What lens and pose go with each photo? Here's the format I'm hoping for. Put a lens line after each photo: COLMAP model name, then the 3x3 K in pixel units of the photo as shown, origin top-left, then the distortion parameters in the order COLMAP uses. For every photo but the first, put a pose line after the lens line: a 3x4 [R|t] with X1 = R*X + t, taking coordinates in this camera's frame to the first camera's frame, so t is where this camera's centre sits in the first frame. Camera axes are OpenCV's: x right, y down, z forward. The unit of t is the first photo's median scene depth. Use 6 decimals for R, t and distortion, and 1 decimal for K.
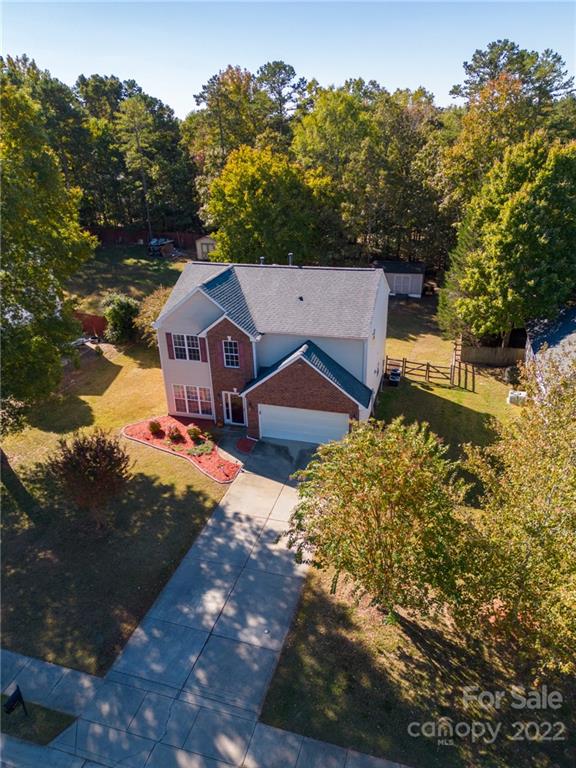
lens RADIAL K [[568.8, 0, 288.0], [0, 568.8, 384.0], [0, 0, 1]] dist [0.100129, -0.129584]
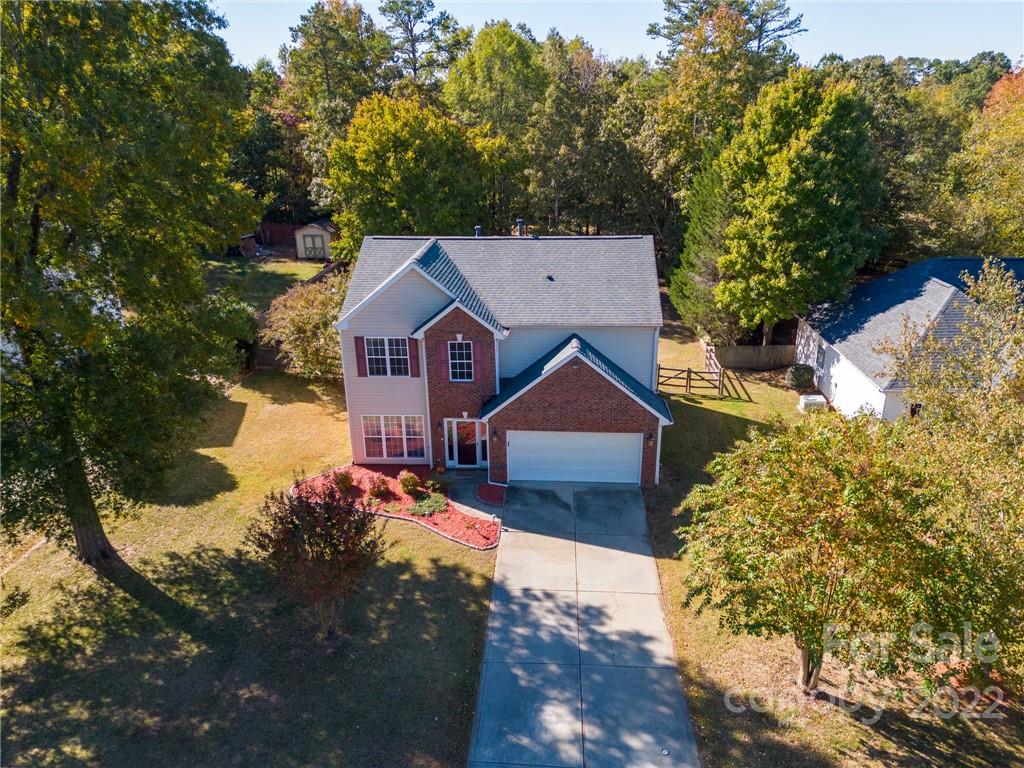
lens RADIAL K [[758.4, 0, 512.0], [0, 758.4, 384.0], [0, 0, 1]] dist [0.100129, -0.129584]
pose [[0.973035, -0.061460, 0.222317, -0.228522], [0.079306, 0.994228, -0.072253, 0.042148], [-0.216593, 0.087936, 0.972294, 0.100724]]
